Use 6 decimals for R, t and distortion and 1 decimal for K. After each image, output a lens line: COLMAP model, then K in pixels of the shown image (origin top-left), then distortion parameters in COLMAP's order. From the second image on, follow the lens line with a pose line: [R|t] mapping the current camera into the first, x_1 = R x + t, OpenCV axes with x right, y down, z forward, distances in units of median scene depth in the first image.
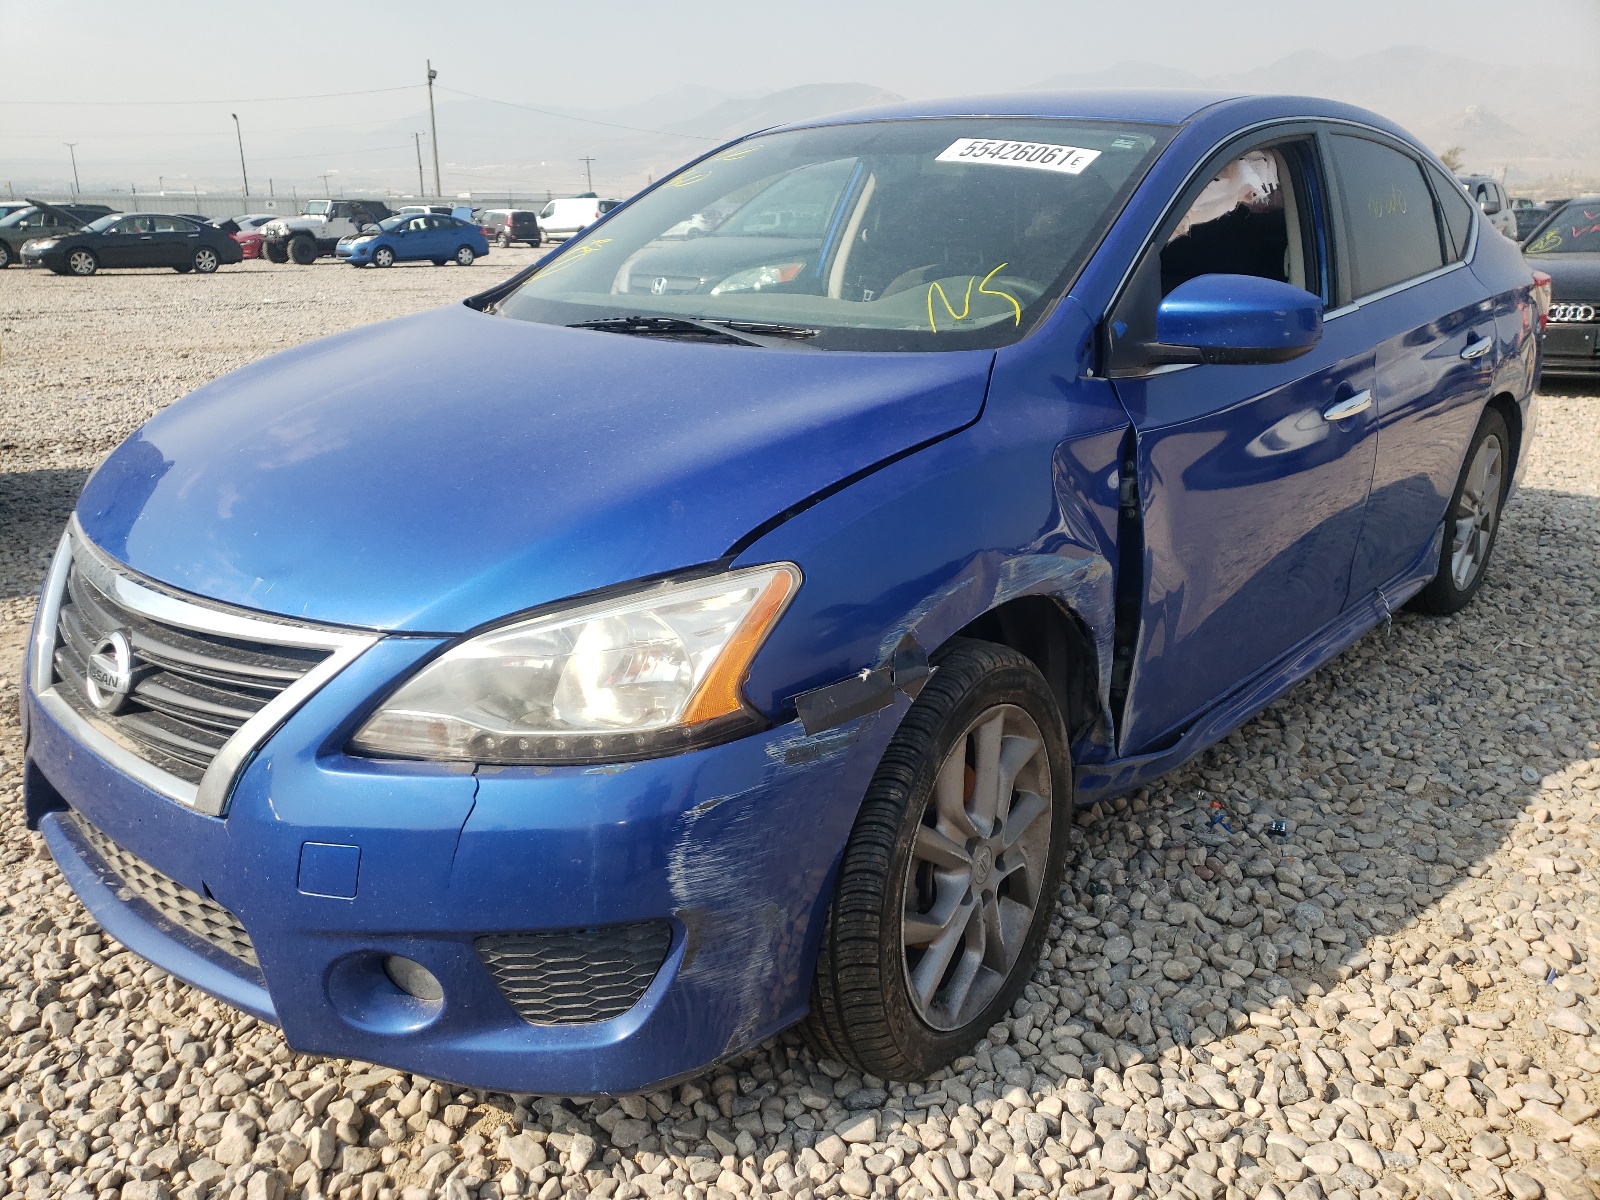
lens RADIAL K [[1166.8, 0, 800.0], [0, 1166.8, 600.0], [0, 0, 1]] dist [0.094935, -0.164806]
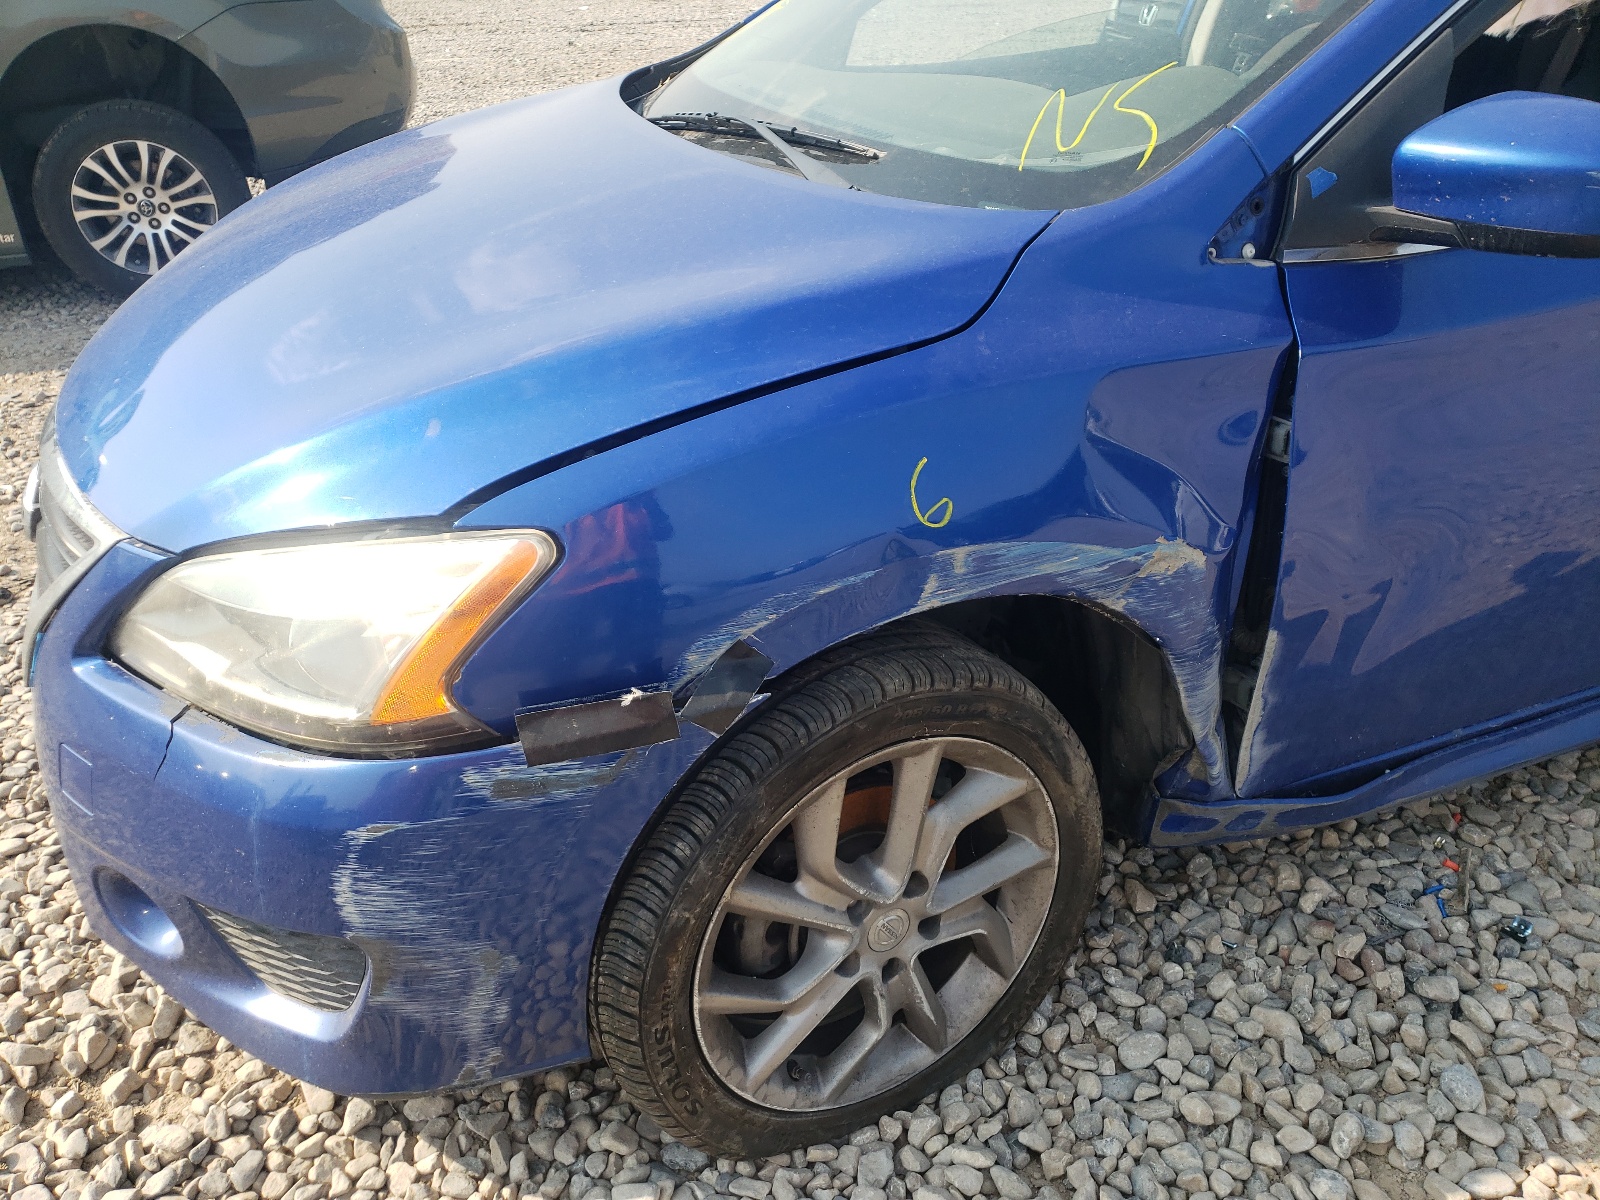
lens RADIAL K [[1226.0, 0, 800.0], [0, 1226.0, 600.0], [0, 0, 1]] dist [0.025936, 0.000851]
pose [[0.912789, 0.193309, -0.359789, 0.361204], [-0.117801, 0.968072, 0.221268, -0.153543], [0.391075, -0.159587, 0.906417, 0.309101]]
